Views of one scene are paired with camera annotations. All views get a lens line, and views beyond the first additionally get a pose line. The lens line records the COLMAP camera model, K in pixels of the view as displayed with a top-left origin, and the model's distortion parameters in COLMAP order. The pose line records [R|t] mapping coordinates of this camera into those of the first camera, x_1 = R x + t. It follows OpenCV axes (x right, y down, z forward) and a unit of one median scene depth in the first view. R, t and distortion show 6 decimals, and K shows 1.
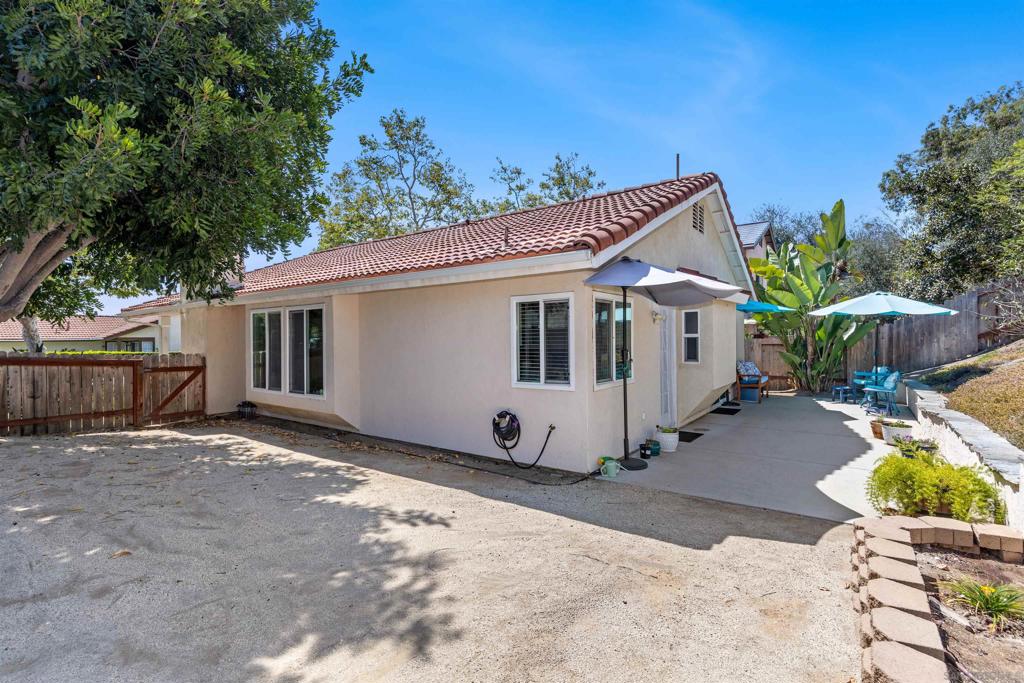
lens RADIAL K [[481.1, 0, 512.0], [0, 481.1, 341.5], [0, 0, 1]] dist [0.013860, -0.000044]
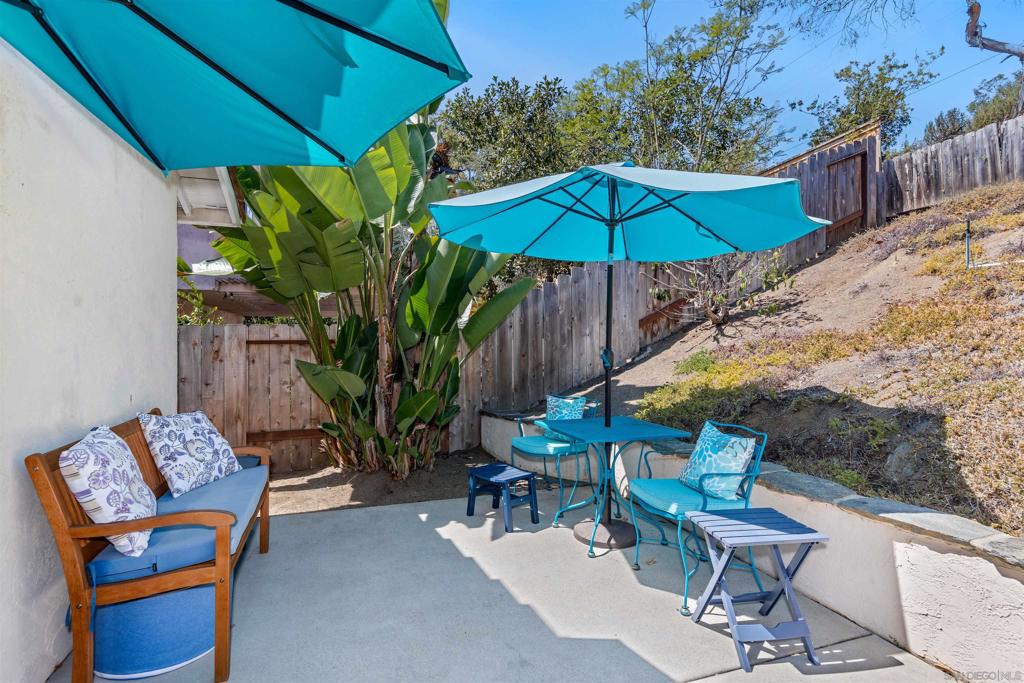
lens RADIAL K [[497.5, 0, 511.1], [0, 497.5, 337.5], [0, 0, 1]] dist [-0.002008, -0.000281]
pose [[0.576663, 0.013630, 0.816868, 0.386764], [0.003929, 0.999803, -0.019457, 0.013100], [-0.816973, 0.014430, 0.576496, 0.738989]]
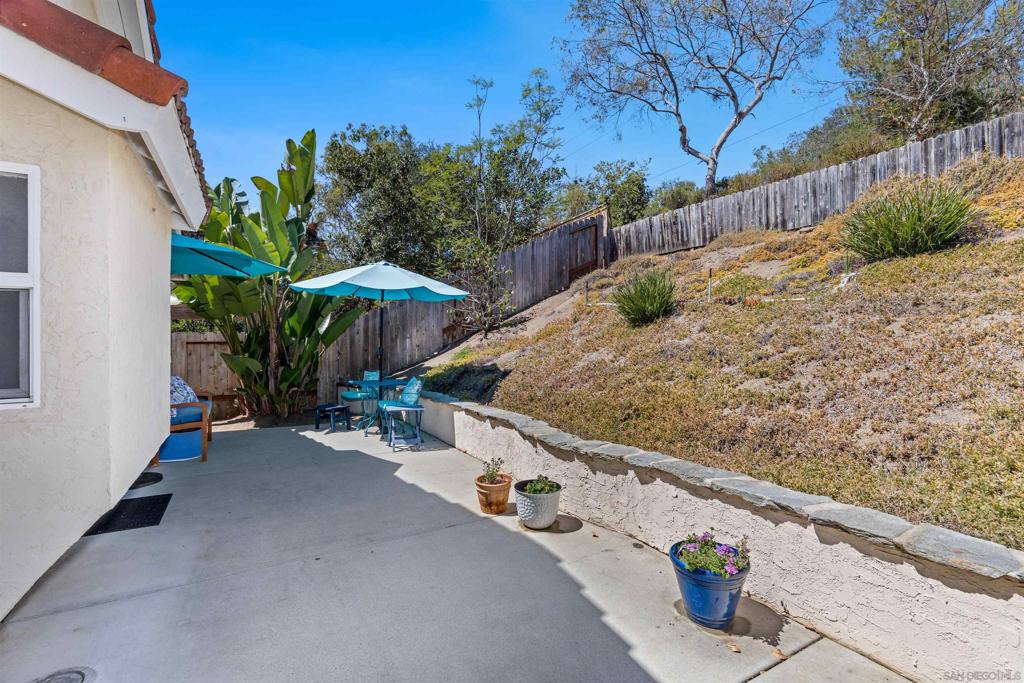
lens RADIAL K [[483.4, 0, 512.8], [0, 483.4, 335.7], [0, 0, 1]] dist [0.001295, -0.000006]
pose [[0.422801, 0.013615, 0.906120, 0.185227], [0.006296, 0.999819, -0.017961, 0.013133], [-0.906201, 0.013298, 0.422639, 0.467860]]
